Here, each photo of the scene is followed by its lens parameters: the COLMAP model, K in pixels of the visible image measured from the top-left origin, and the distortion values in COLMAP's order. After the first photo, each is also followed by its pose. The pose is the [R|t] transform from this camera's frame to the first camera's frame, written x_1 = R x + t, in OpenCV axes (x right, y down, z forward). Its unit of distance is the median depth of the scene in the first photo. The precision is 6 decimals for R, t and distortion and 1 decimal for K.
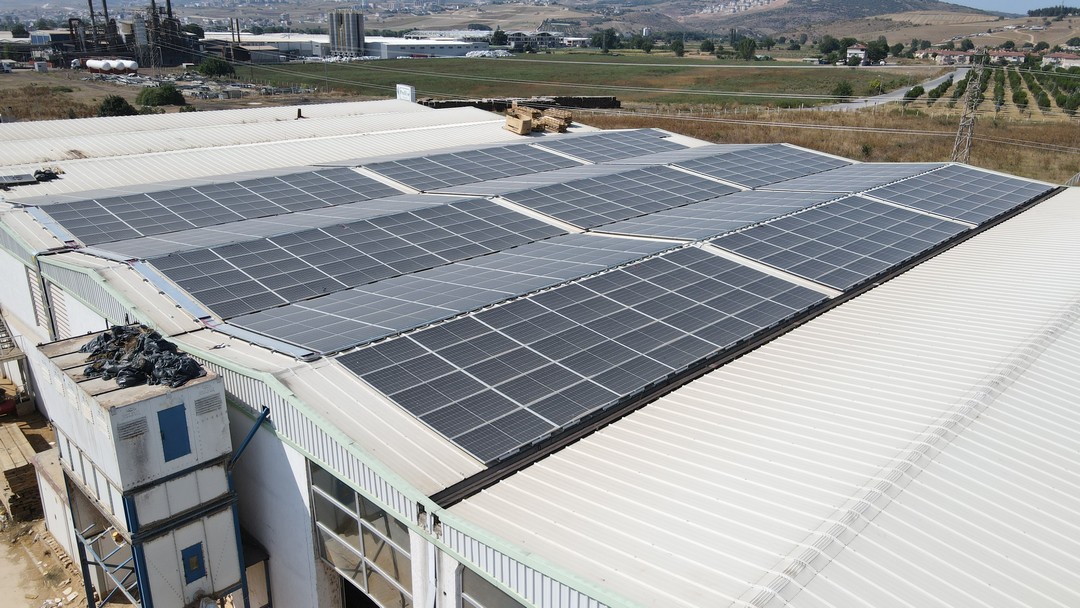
lens RADIAL K [[796.4, 0, 540.0], [0, 796.4, 304.0], [0, 0, 1]] dist [-0.005638, 0.038036]
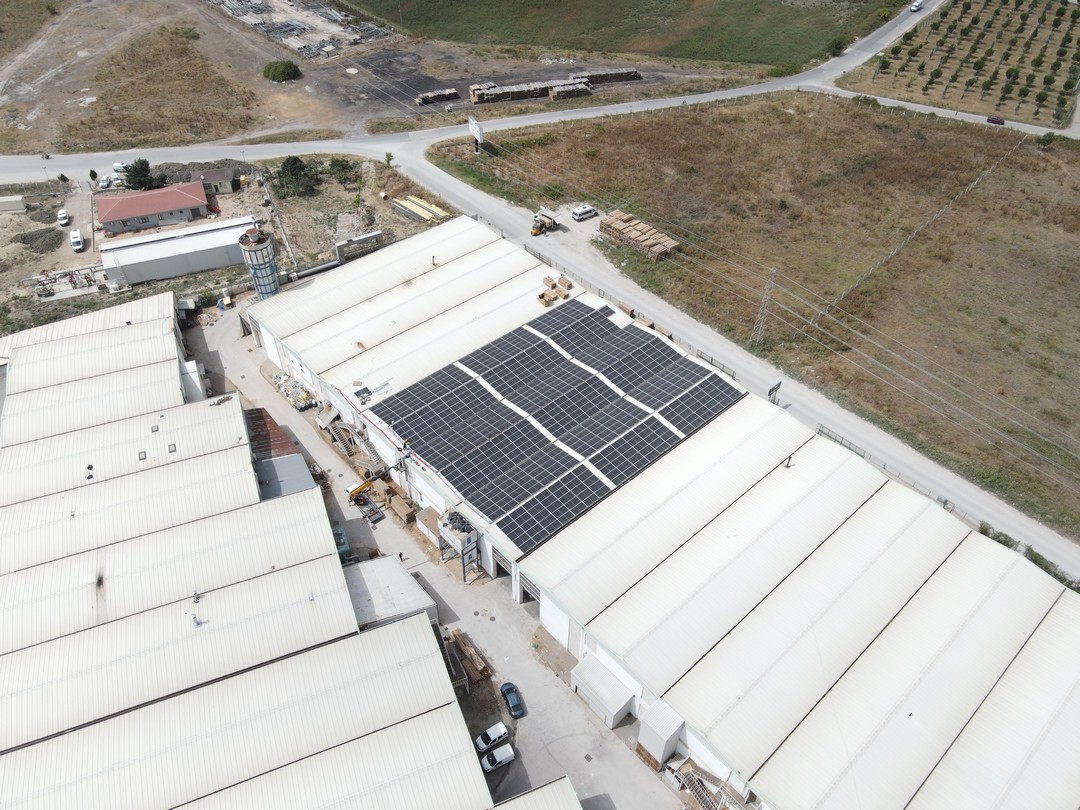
lens RADIAL K [[790.1, 0, 540.0], [0, 790.1, 405.0], [0, 0, 1]] dist [0.016859, -0.006503]
pose [[0.997971, 0.040795, -0.048893, 0.022496], [-0.016922, 0.910125, 0.413987, -0.248487], [0.061387, -0.412320, 0.908969, -0.299301]]
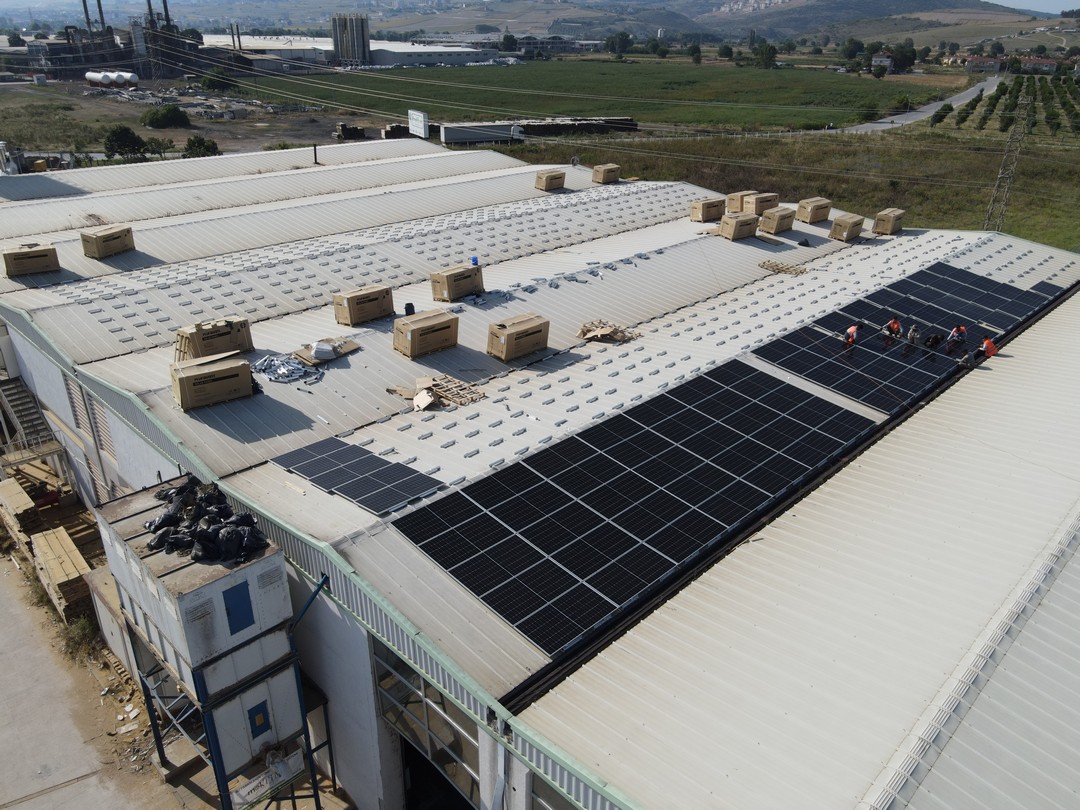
lens RADIAL K [[790.1, 0, 540.0], [0, 790.1, 405.0], [0, 0, 1]] dist [0.016859, -0.006503]
pose [[0.999938, 0.004426, -0.010195, -0.005459], [-0.003268, 0.993820, 0.110956, -0.017113], [0.010623, -0.110916, 0.993773, 0.002507]]
